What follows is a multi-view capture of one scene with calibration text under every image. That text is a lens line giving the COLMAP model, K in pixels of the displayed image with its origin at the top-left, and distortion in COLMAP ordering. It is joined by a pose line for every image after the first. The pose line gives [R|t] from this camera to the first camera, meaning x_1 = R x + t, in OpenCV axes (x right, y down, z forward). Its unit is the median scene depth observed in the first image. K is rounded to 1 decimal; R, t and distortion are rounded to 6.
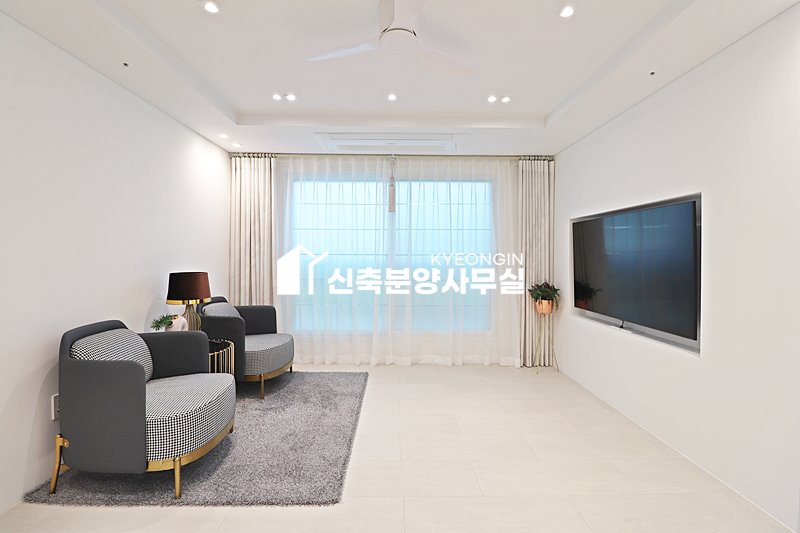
lens RADIAL K [[372.2, 0, 399.6], [0, 372.2, 259.4], [0, 0, 1]] dist [0.001329, -0.013806]
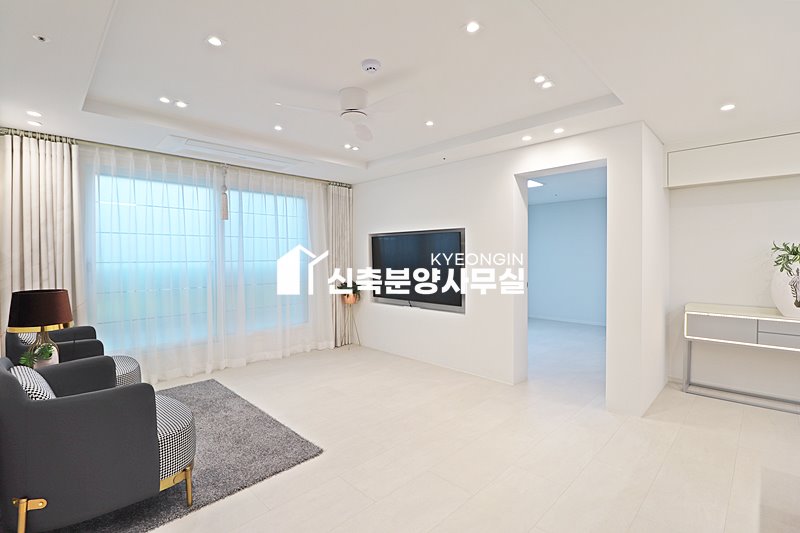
lens RADIAL K [[372.2, 0, 399.6], [0, 372.2, 259.4], [0, 0, 1]] dist [0.001329, -0.013806]
pose [[0.714143, -0.014530, 0.699849, -0.398887], [0.013868, 0.999882, 0.006608, -0.018328], [-0.699863, 0.004987, 0.714260, -0.067318]]
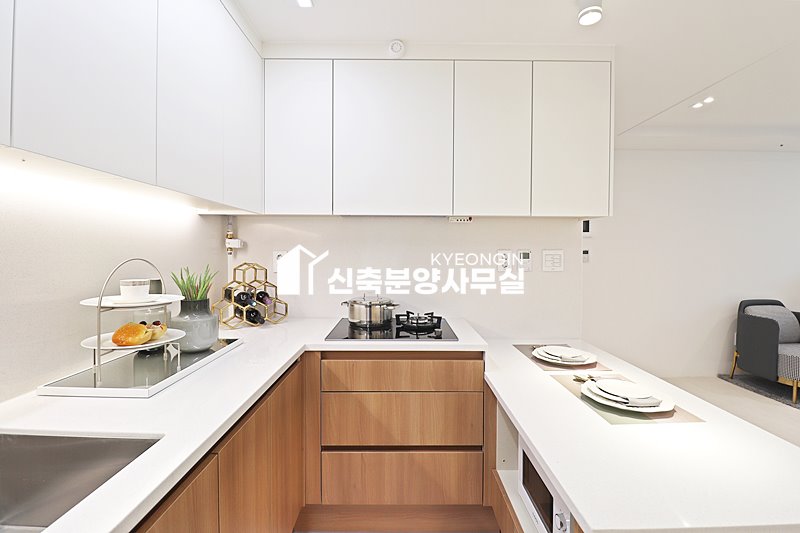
lens RADIAL K [[372.2, 0, 399.6], [0, 372.2, 259.4], [0, 0, 1]] dist [0.001329, -0.013806]
pose [[-0.009592, 0.015155, -0.999839, 0.486996], [-0.010532, 0.999828, 0.015256, -0.014328], [0.999899, 0.010677, -0.009431, -0.365698]]
